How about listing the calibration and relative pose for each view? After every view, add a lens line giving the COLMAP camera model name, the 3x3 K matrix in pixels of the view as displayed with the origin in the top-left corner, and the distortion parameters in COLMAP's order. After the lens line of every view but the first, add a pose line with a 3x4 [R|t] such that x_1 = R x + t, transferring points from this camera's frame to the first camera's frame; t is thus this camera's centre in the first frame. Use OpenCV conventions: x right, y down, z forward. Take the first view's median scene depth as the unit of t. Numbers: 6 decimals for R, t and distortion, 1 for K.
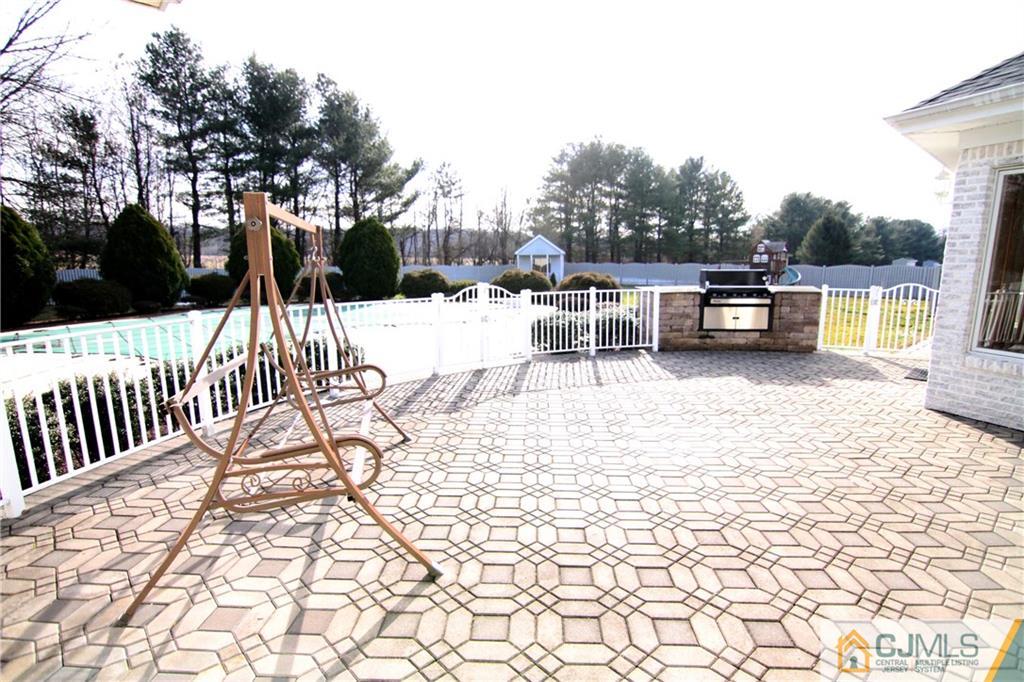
lens RADIAL K [[517.5, 0, 514.7], [0, 517.5, 347.4], [0, 0, 1]] dist [-0.002468, -0.012833]
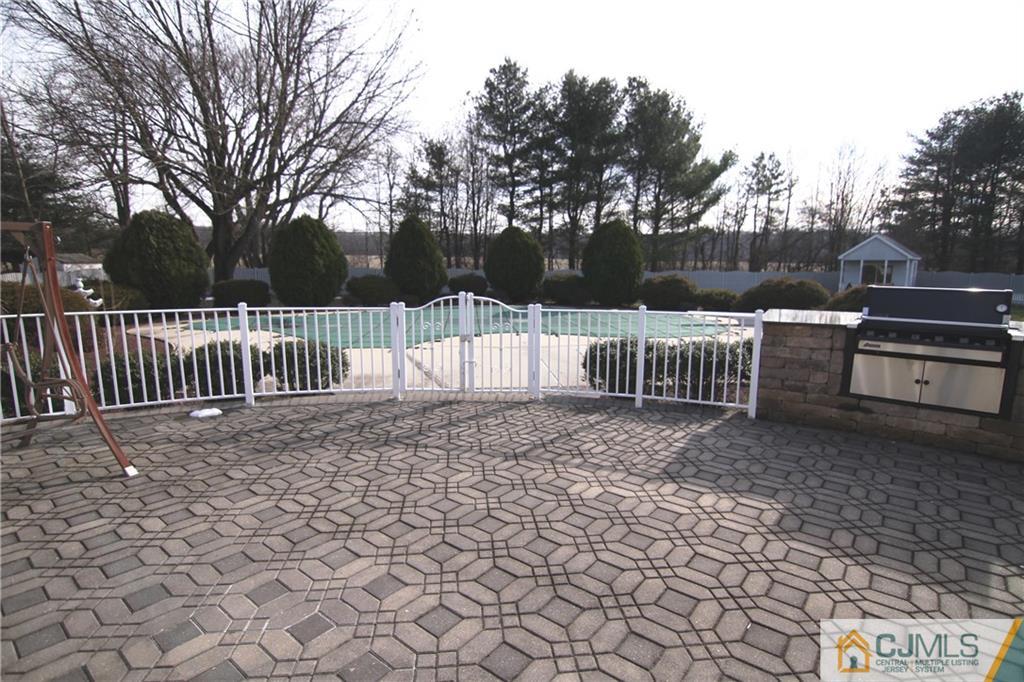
lens RADIAL K [[517.5, 0, 514.9], [0, 517.5, 352.1], [0, 0, 1]] dist [-0.002468, -0.012833]
pose [[0.806537, 0.108086, -0.581219, 0.071935], [-0.108091, 0.993533, 0.034768, -0.010942], [0.581218, 0.034783, 0.813004, 0.064148]]
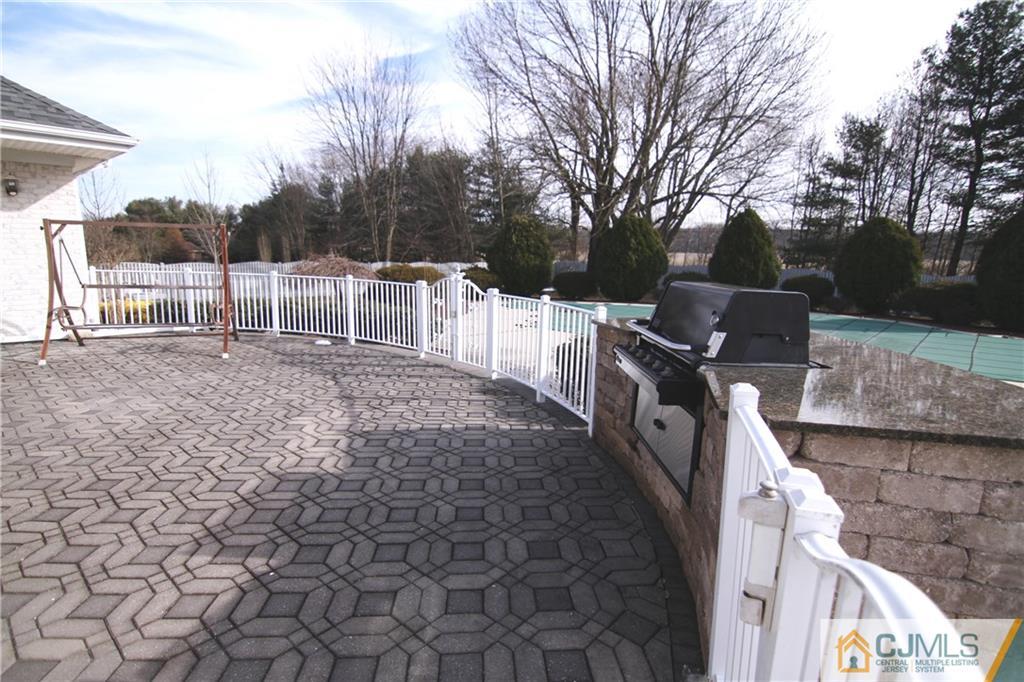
lens RADIAL K [[517.5, 0, 513.1], [0, 517.5, 352.9], [0, 0, 1]] dist [-0.002468, -0.012833]
pose [[0.102441, 0.187988, -0.976814, 0.137014], [-0.193427, 0.967001, 0.165814, -0.025808], [0.975752, 0.171956, 0.135422, 0.158931]]
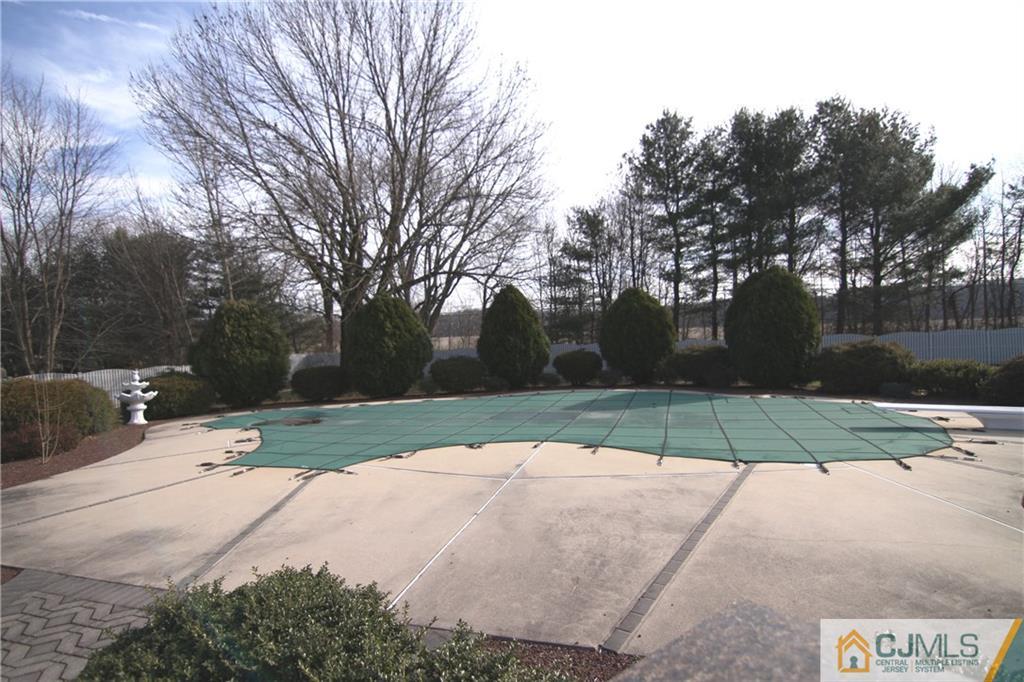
lens RADIAL K [[517.5, 0, 520.3], [0, 517.5, 352.0], [0, 0, 1]] dist [-0.002468, -0.012833]
pose [[0.527830, -0.001880, -0.849348, 0.054626], [-0.103578, 0.992391, -0.066565, -0.031162], [0.843011, 0.123109, 0.523620, 0.192998]]
